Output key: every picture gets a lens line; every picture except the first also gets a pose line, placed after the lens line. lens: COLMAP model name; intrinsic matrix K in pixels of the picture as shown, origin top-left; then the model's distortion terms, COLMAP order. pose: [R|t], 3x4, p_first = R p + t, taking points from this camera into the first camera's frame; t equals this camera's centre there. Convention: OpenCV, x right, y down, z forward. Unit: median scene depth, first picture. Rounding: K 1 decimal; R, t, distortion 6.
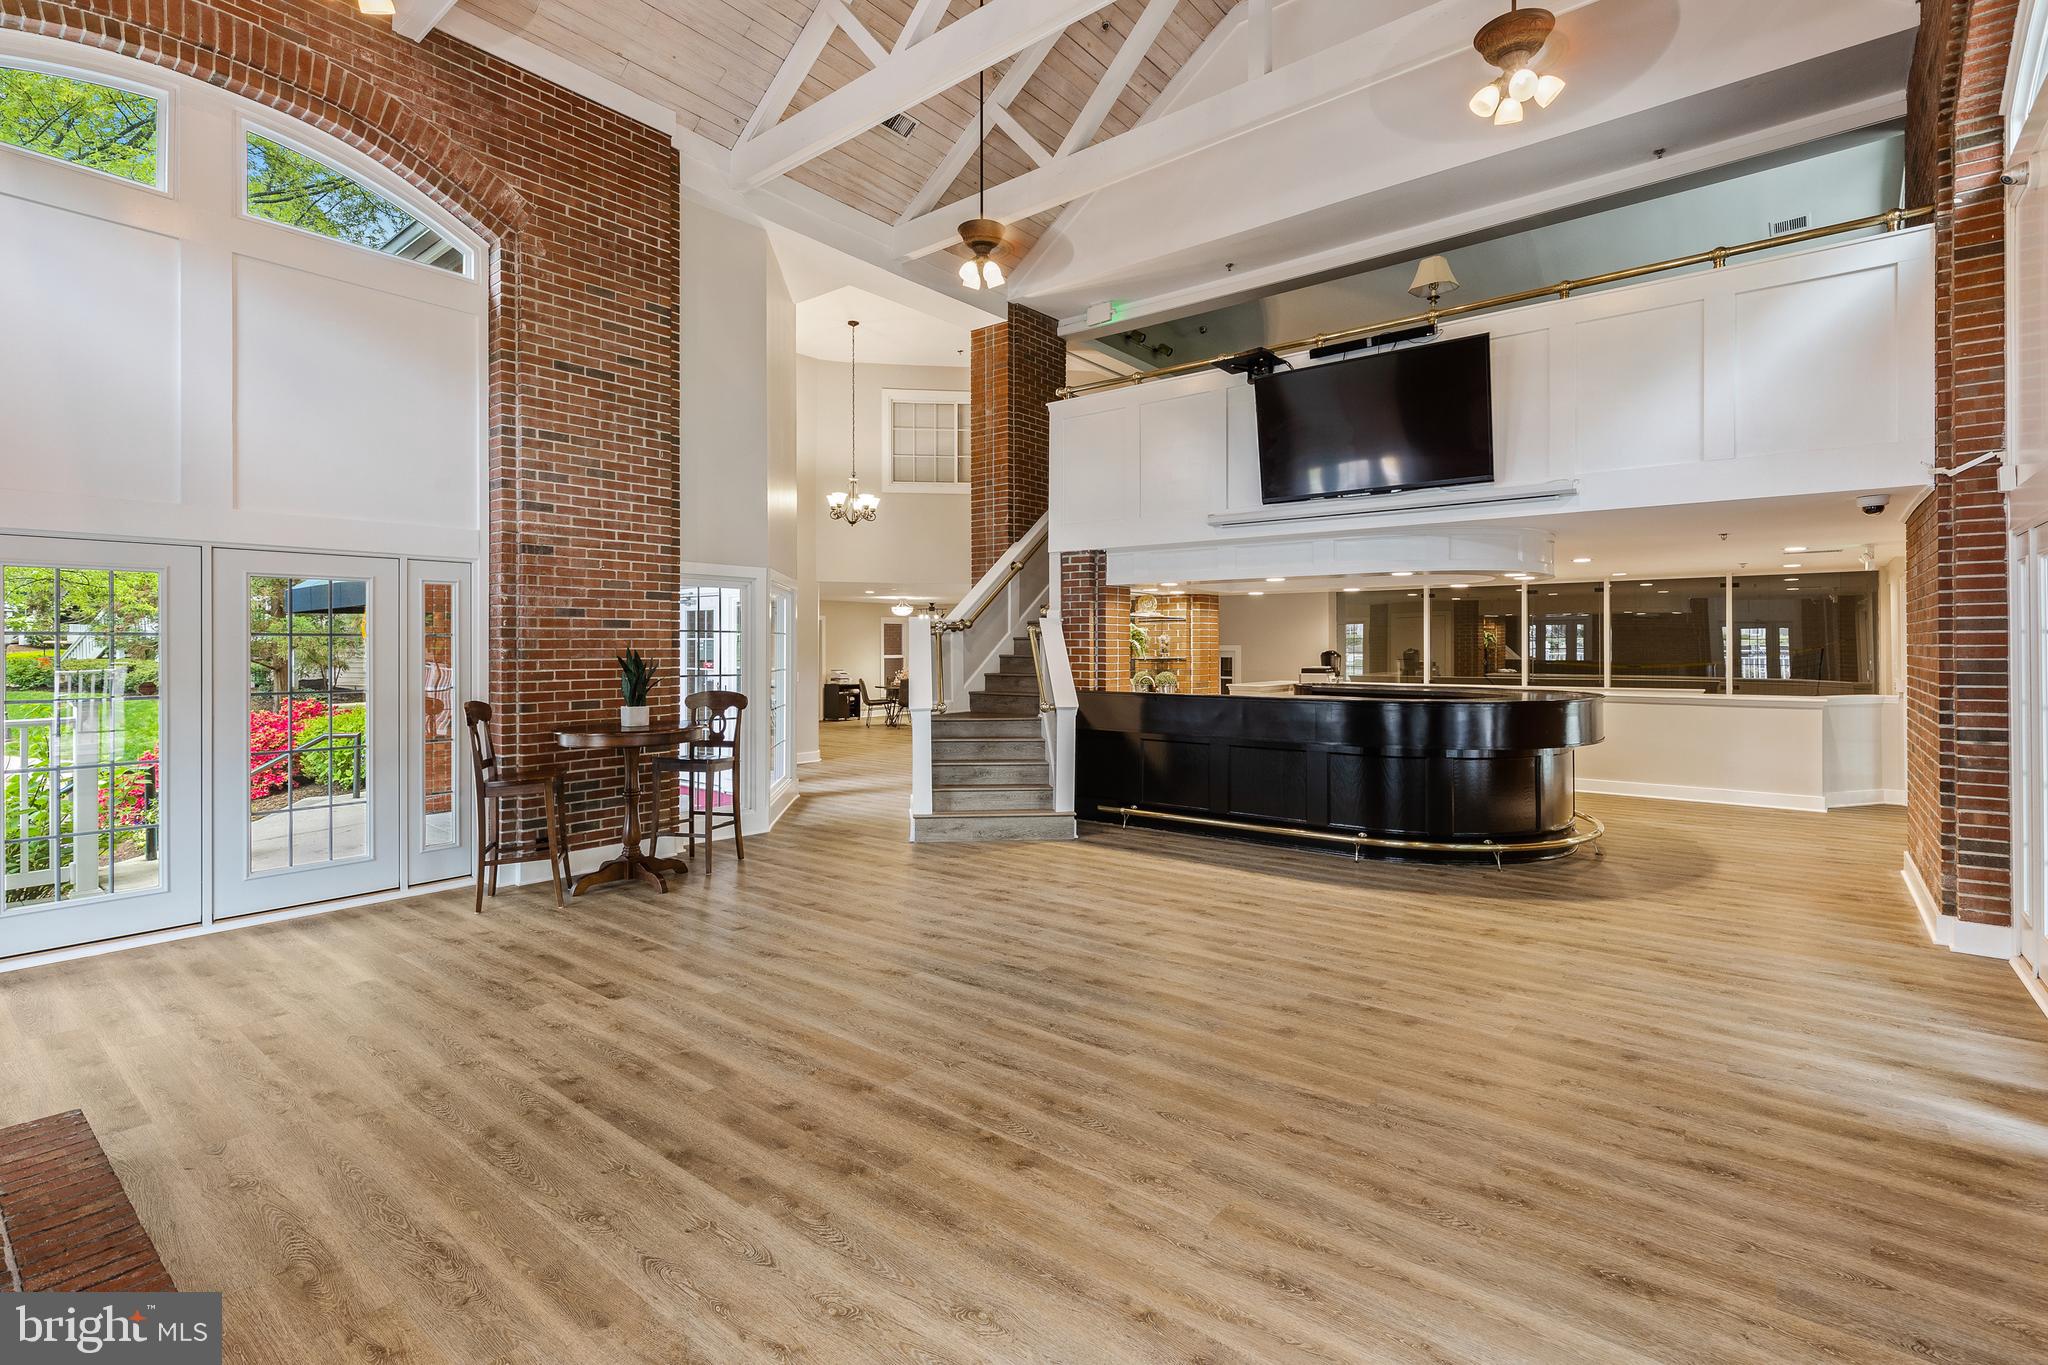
lens RADIAL K [[945.2, 0, 1040.7], [0, 945.2, 639.0], [0, 0, 1]] dist [0.001730, 0.000060]
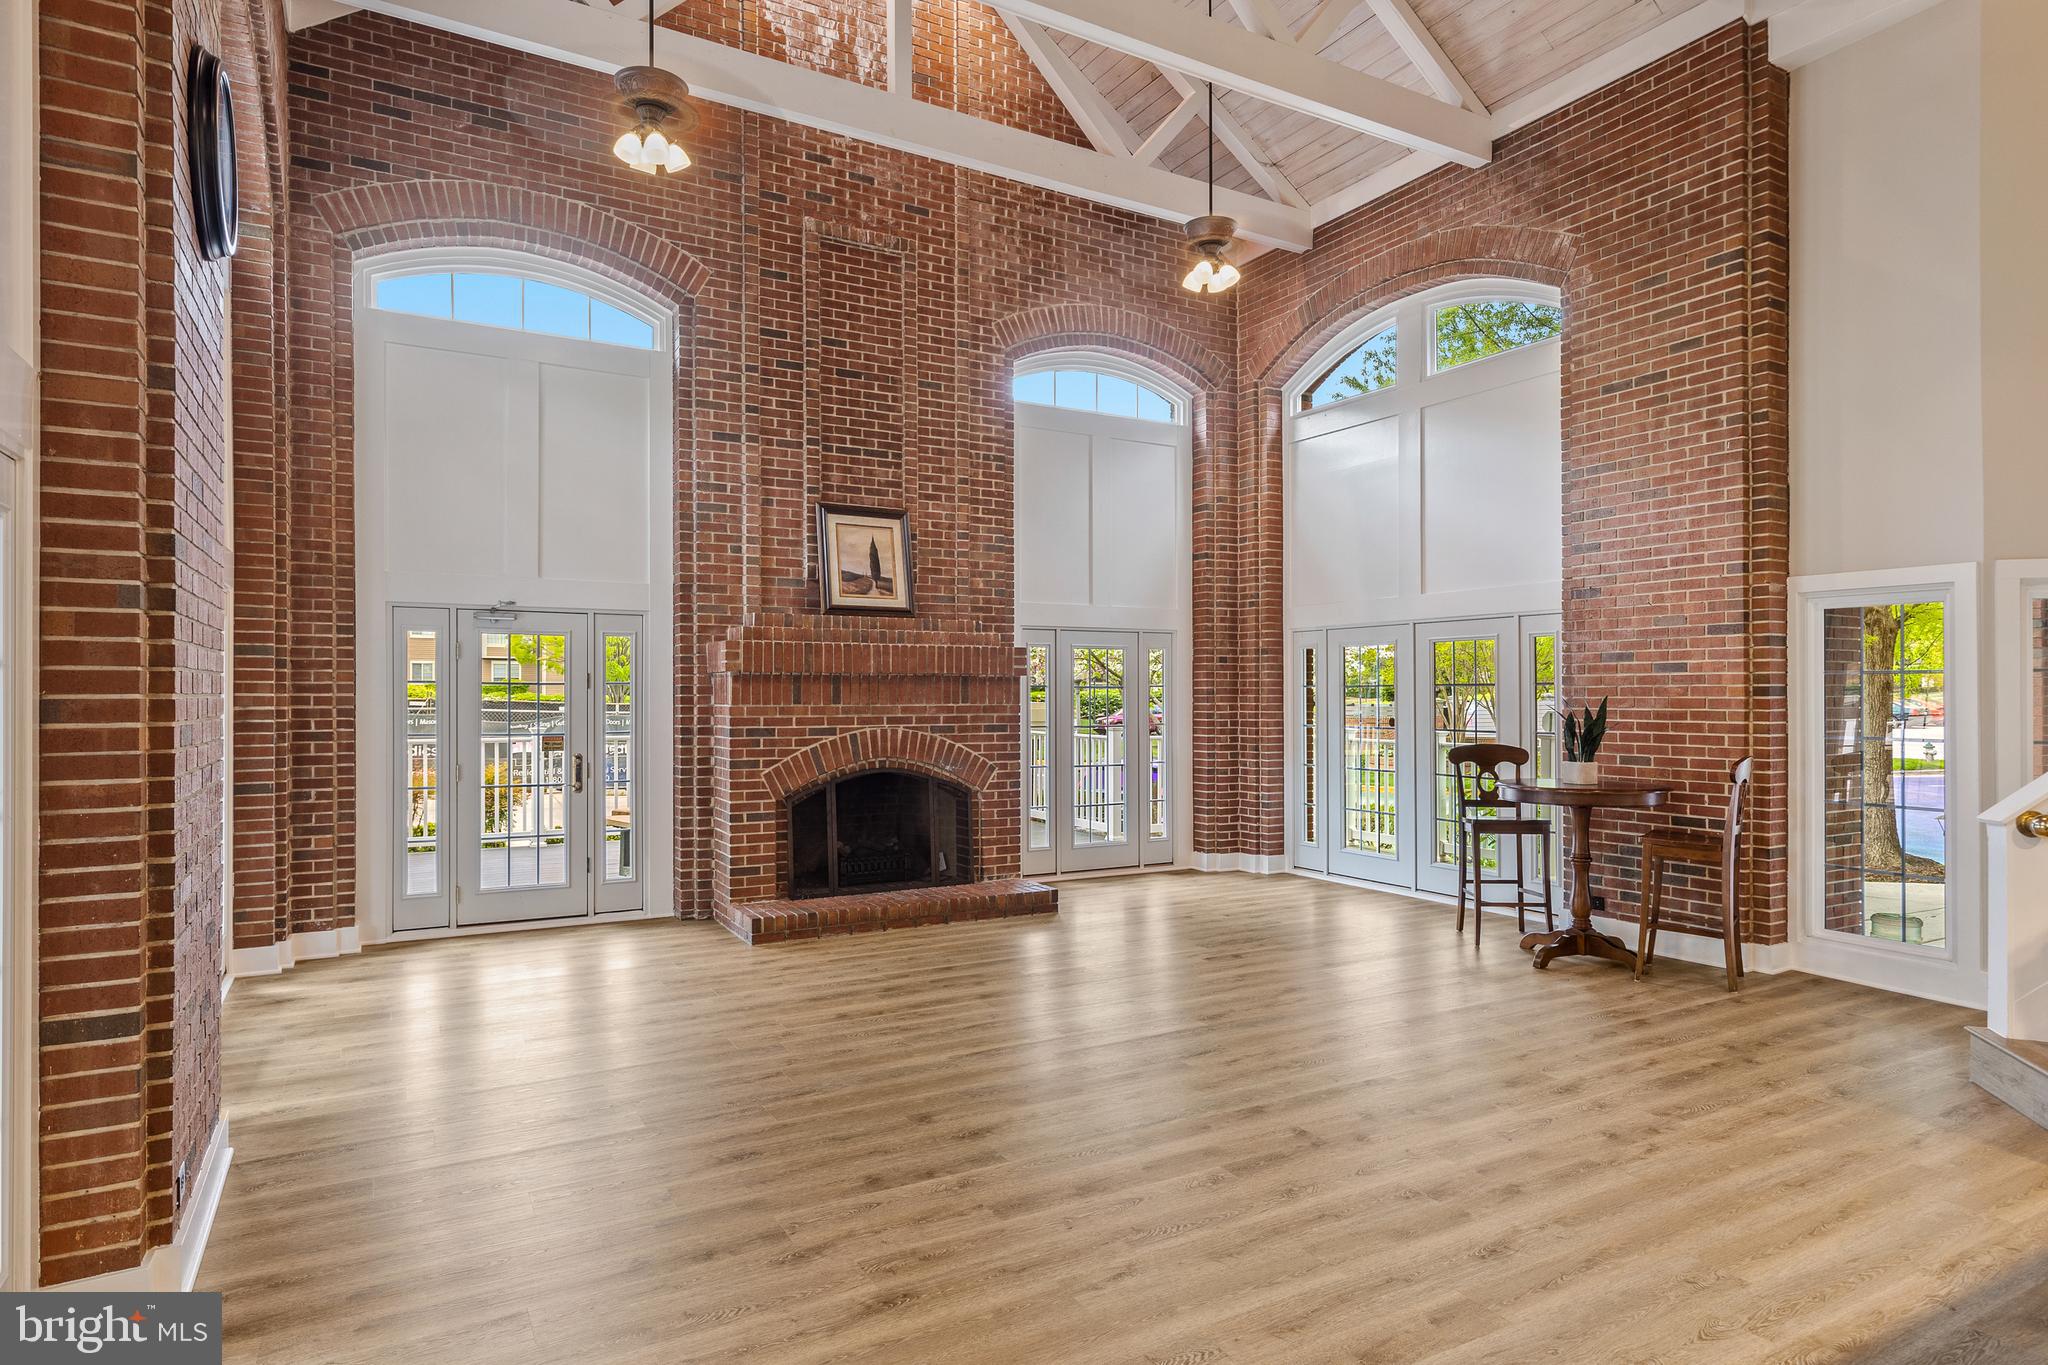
lens RADIAL K [[1150.5, 0, 1038.1], [0, 1150.5, 695.4], [0, 0, 1]] dist [0.003654, 0.000041]
pose [[-0.372918, 0.003849, -0.927857, 0.947581], [0.010422, 0.999946, -0.000040, 0.003781], [0.927806, -0.009685, -0.372937, 1.151976]]
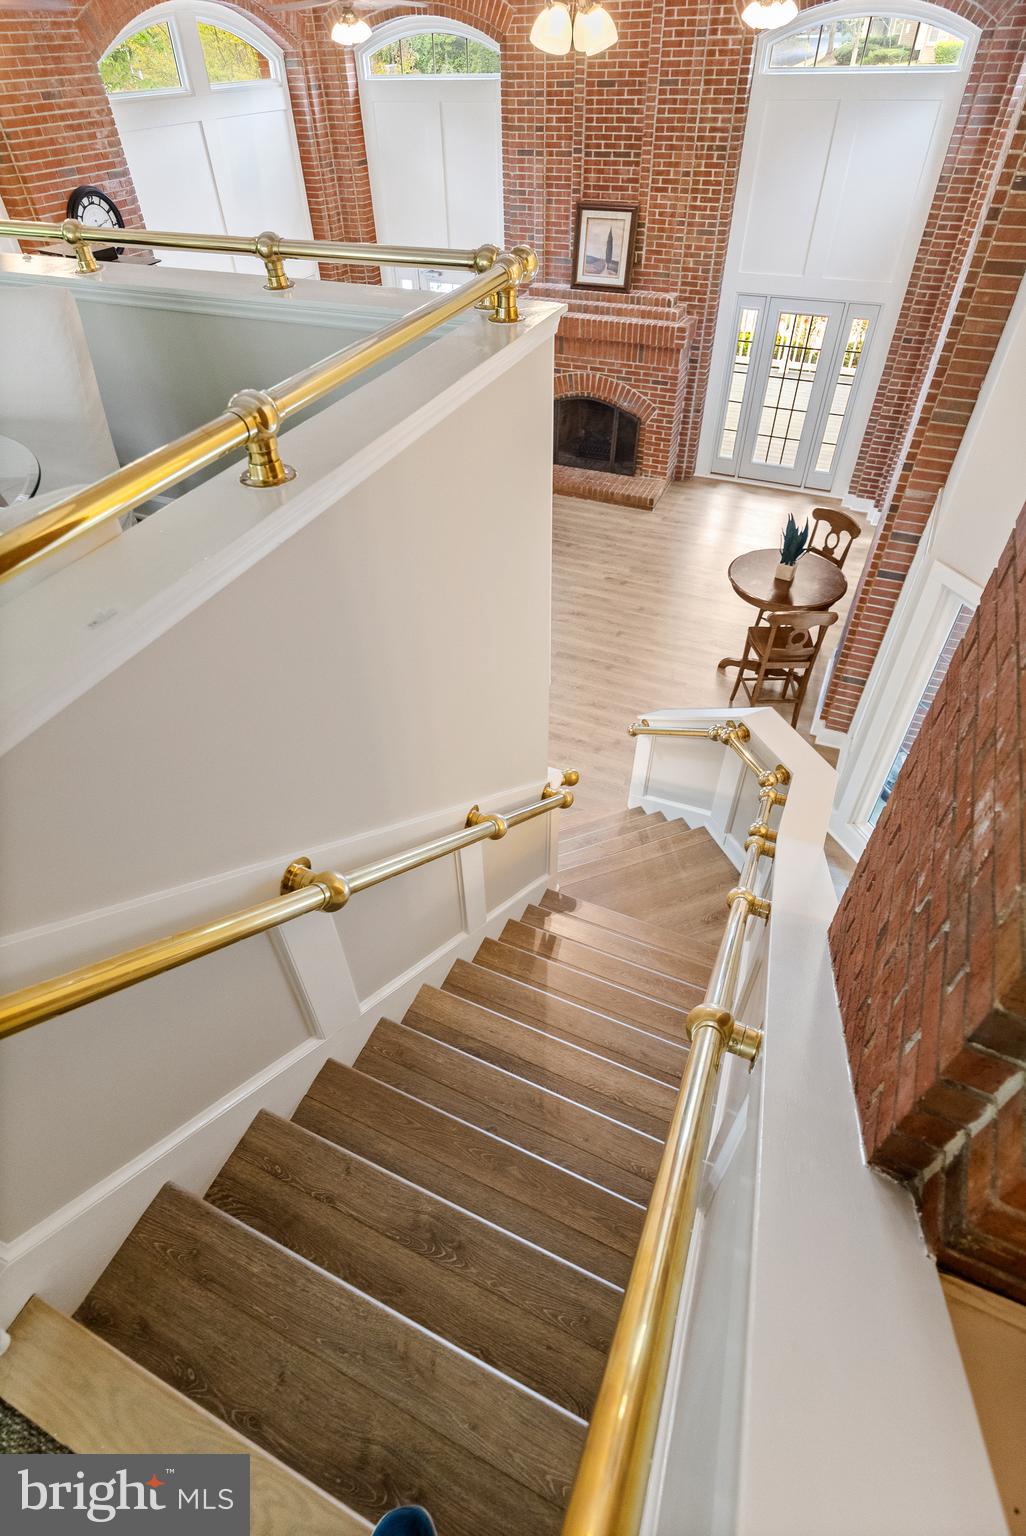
lens RADIAL K [[778.9, 0, 507.3], [0, 778.9, 765.1], [0, 0, 1]] dist [-0.003178, -0.000083]
pose [[-0.972677, 0.181521, -0.144739, 0.312681], [0.034144, 0.728507, 0.684186, -0.437333], [0.229638, 0.660551, -0.714800, 2.028998]]
